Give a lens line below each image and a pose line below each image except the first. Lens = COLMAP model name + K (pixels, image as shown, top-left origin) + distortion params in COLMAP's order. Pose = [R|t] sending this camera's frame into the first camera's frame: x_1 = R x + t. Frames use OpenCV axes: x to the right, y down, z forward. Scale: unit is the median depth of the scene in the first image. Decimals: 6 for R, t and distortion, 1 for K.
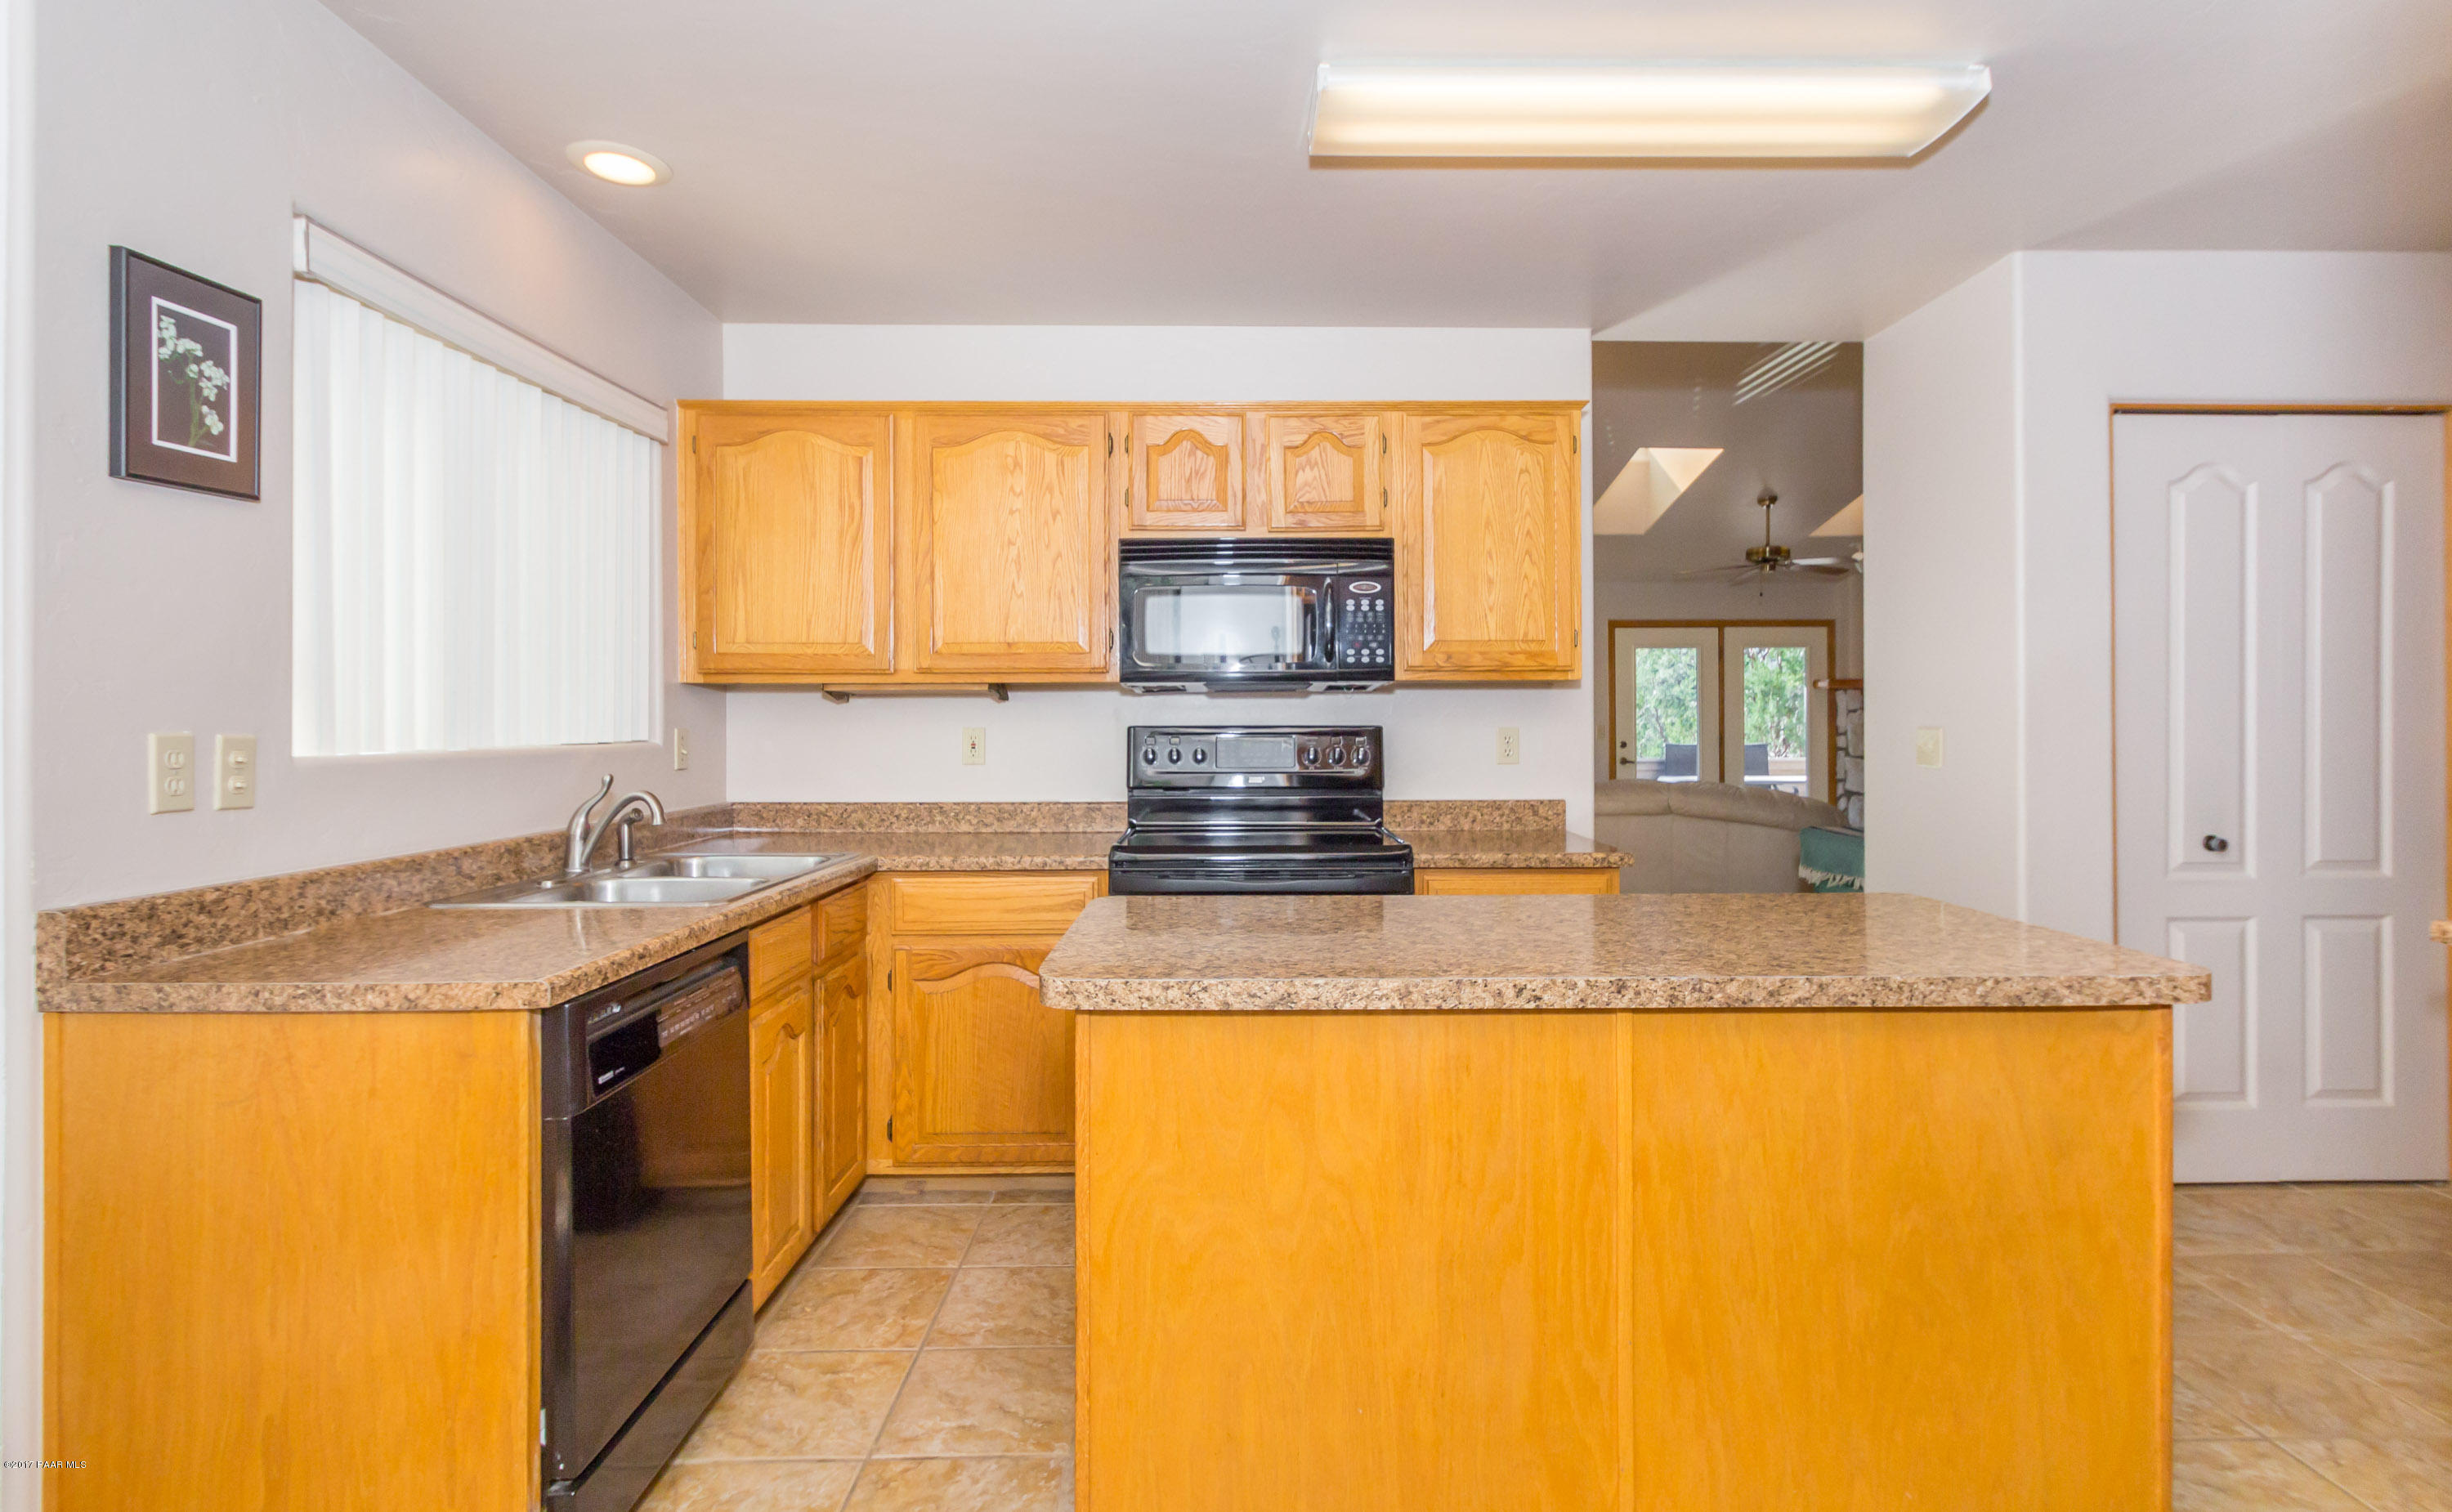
lens RADIAL K [[1189.1, 0, 1265.8], [0, 1189.1, 707.3], [0, 0, 1]] dist [0.008545, -0.001467]
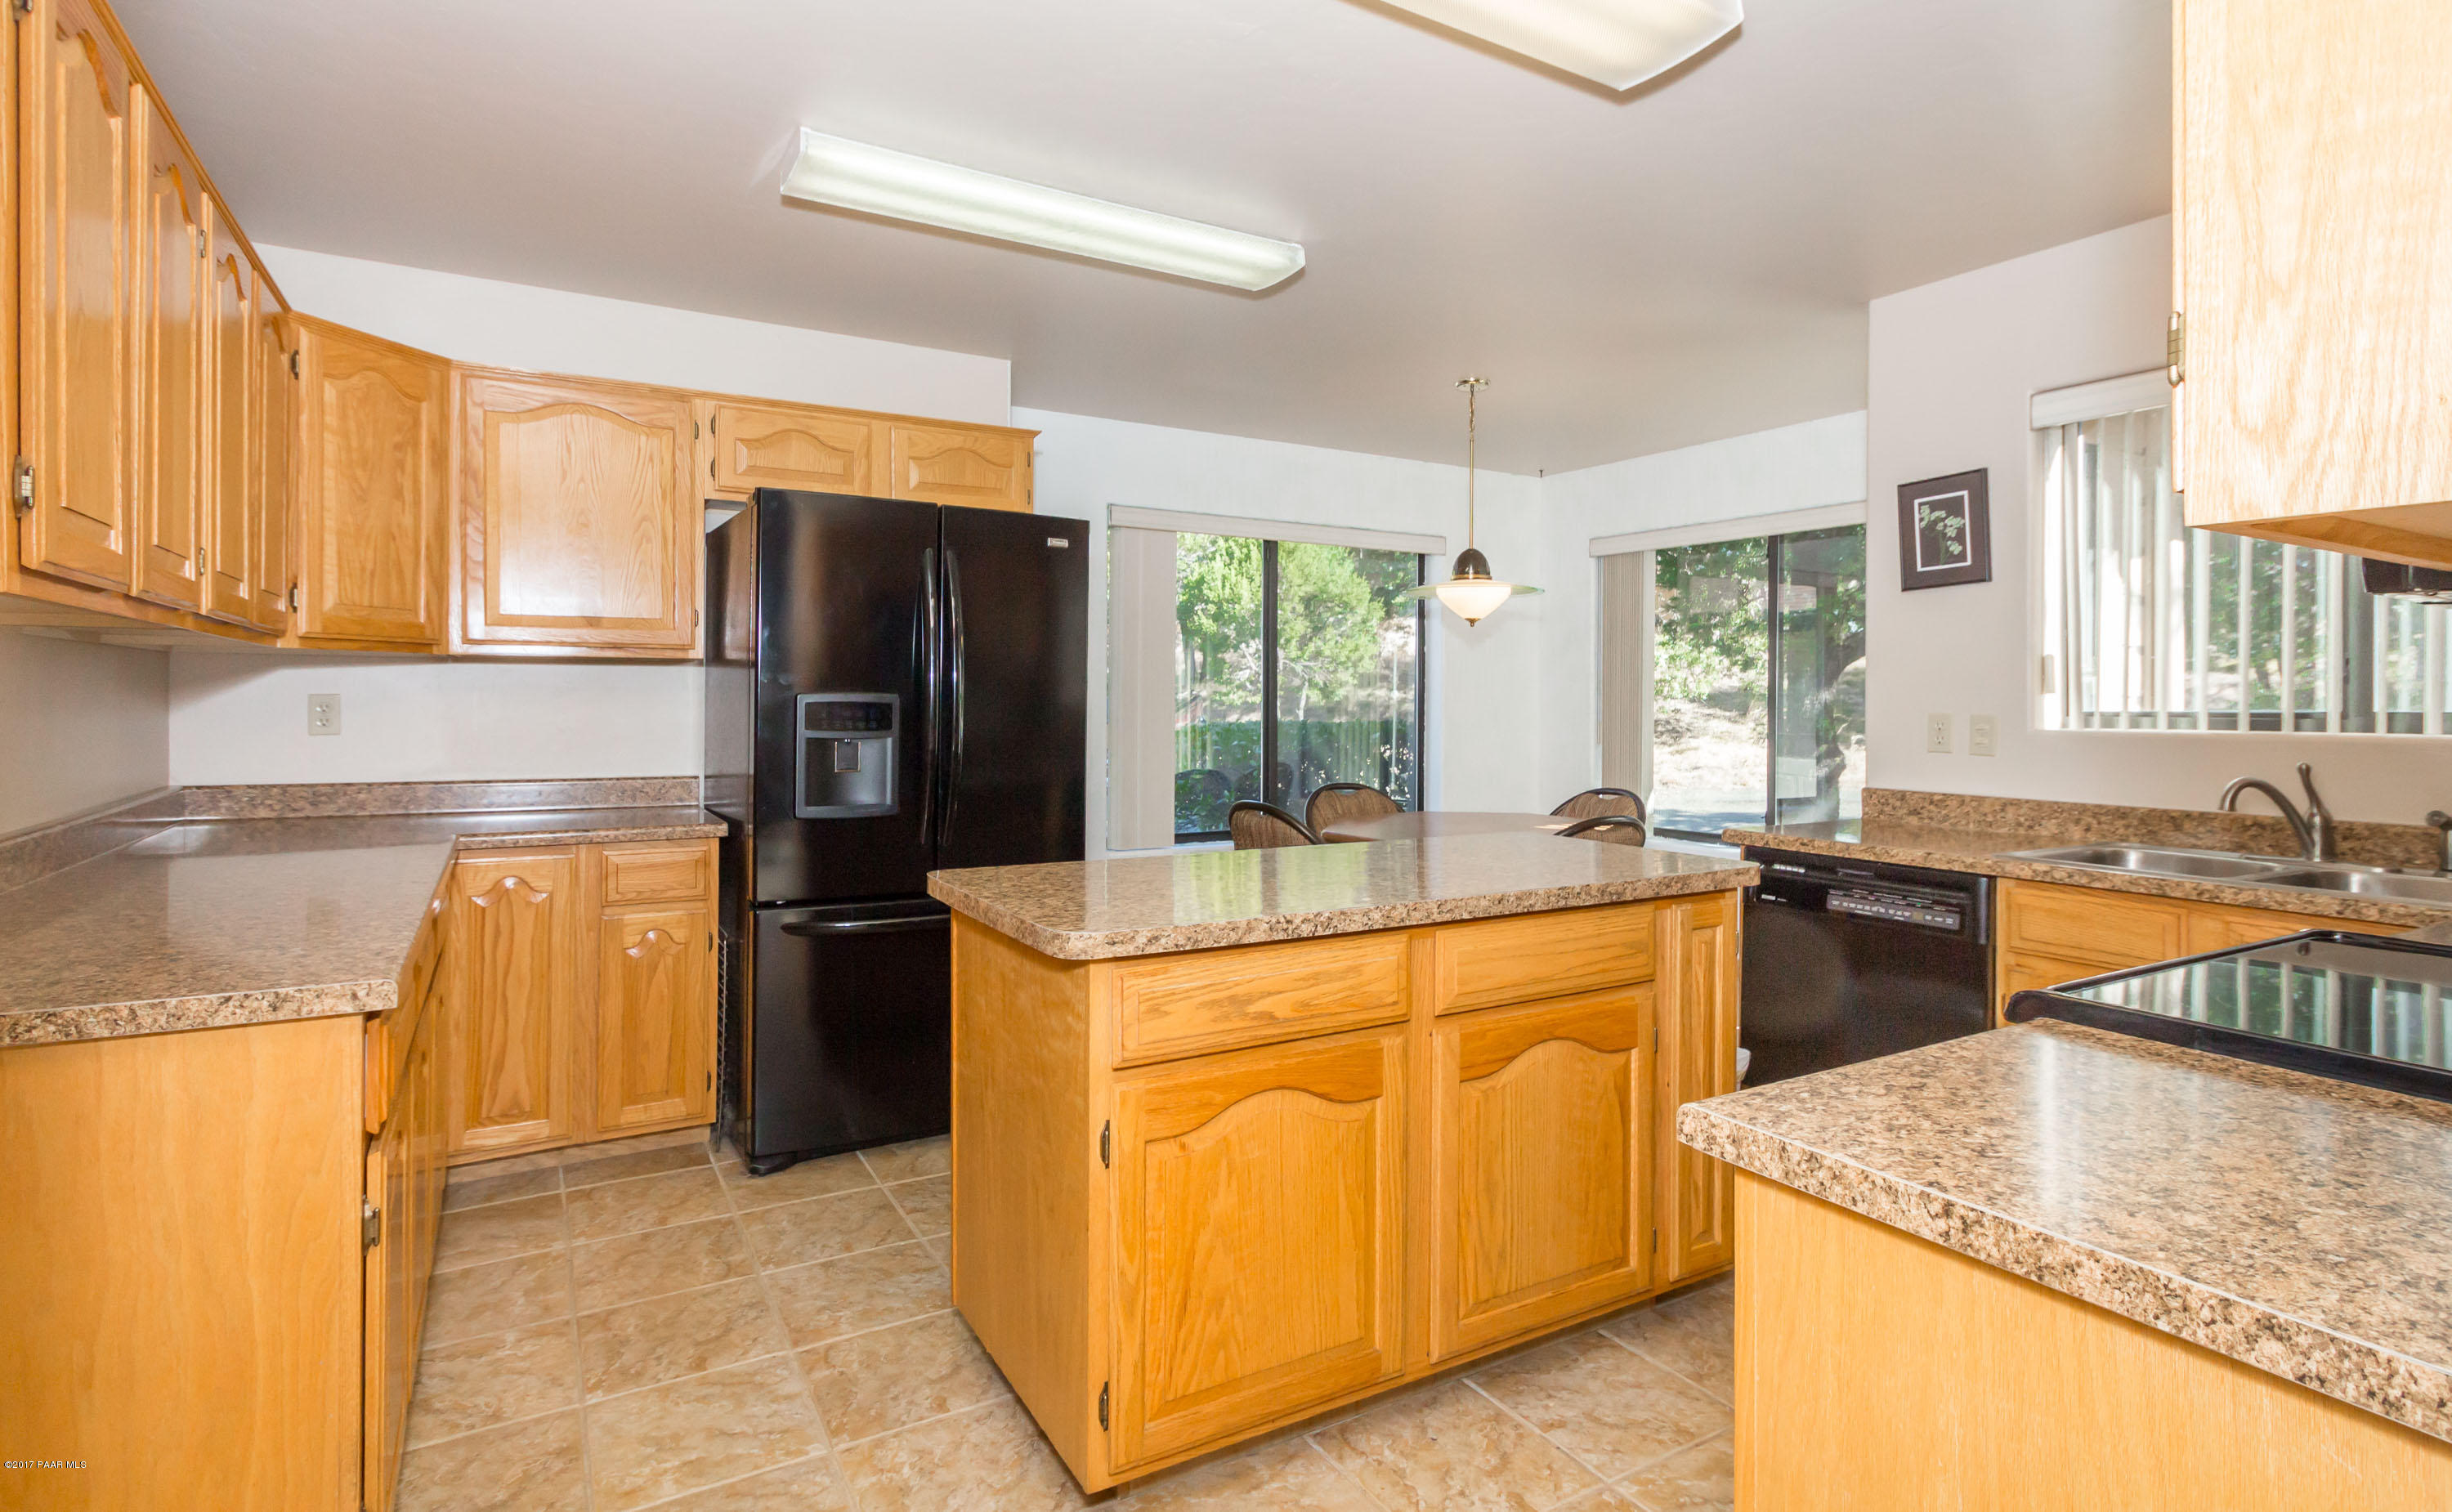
lens RADIAL K [[1189.1, 0, 1201.1], [0, 1189.1, 714.8], [0, 0, 1]] dist [0.008545, -0.001467]
pose [[-0.876633, -0.002802, -0.481152, 1.058550], [-0.004403, 0.999988, 0.002200, 0.026101], [0.481140, 0.004047, -0.876635, 2.061710]]
